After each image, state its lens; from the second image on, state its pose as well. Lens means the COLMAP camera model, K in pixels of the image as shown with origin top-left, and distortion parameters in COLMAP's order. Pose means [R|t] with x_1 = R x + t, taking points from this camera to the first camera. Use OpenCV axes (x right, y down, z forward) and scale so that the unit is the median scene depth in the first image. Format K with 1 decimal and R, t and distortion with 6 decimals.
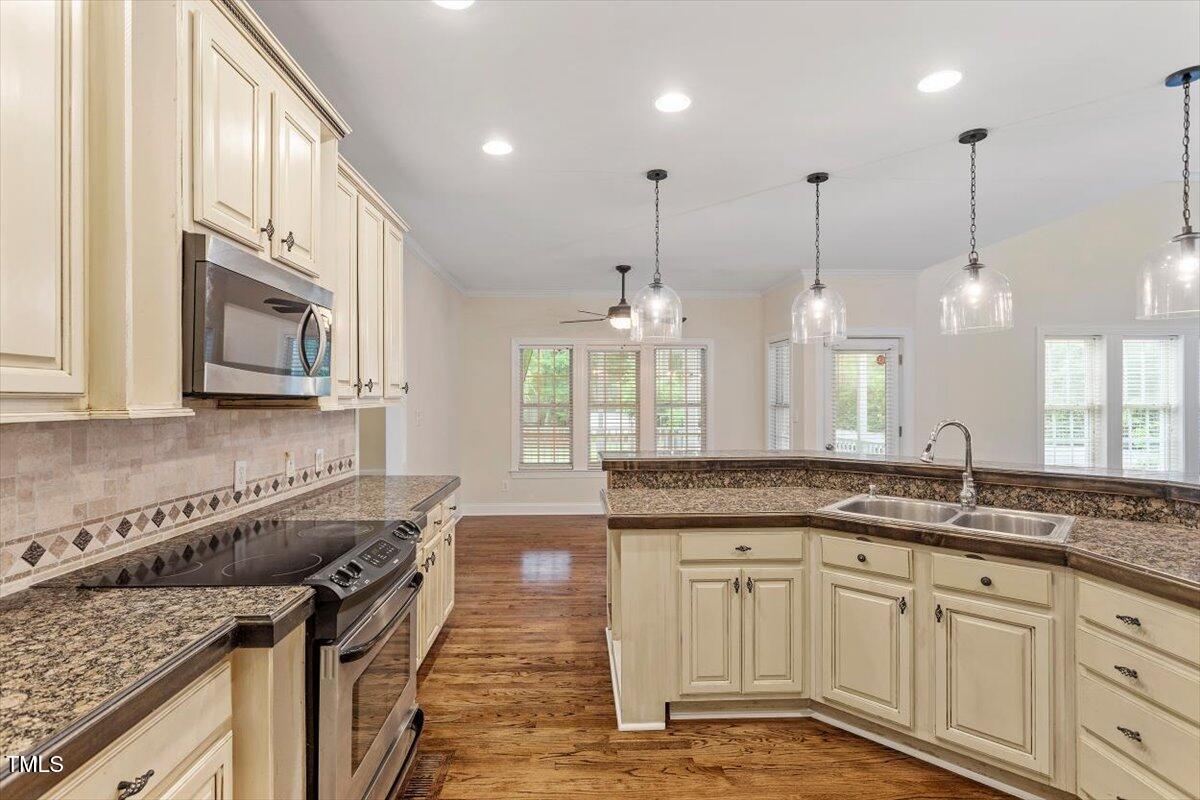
lens RADIAL K [[570.9, 0, 598.2], [0, 570.9, 395.7], [0, 0, 1]] dist [0.002530, -0.000516]
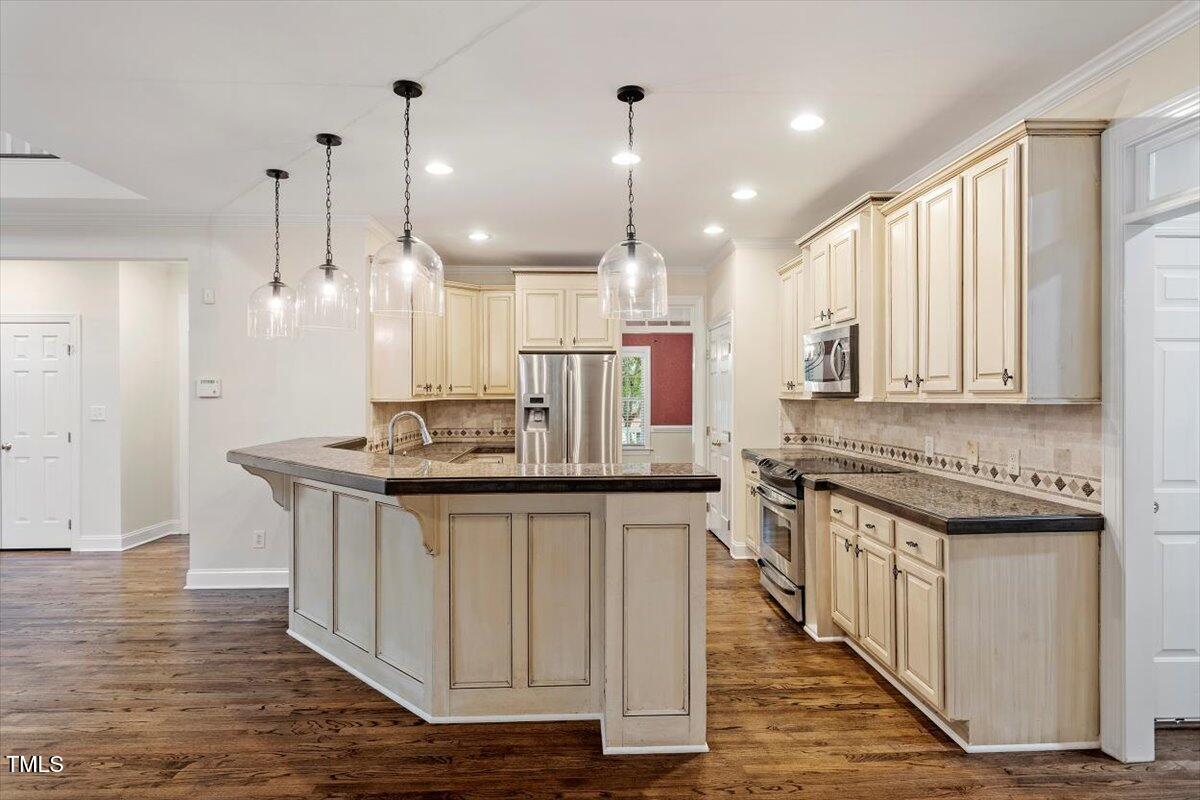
lens RADIAL K [[639.6, 0, 596.4], [0, 639.6, 399.2], [0, 0, 1]] dist [-0.004059, 0.003399]
pose [[-0.999992, -0.001081, -0.003815, 0.211652], [-0.001101, 0.999987, 0.005066, 0.013174], [0.003810, 0.005071, -0.999980, 2.526377]]
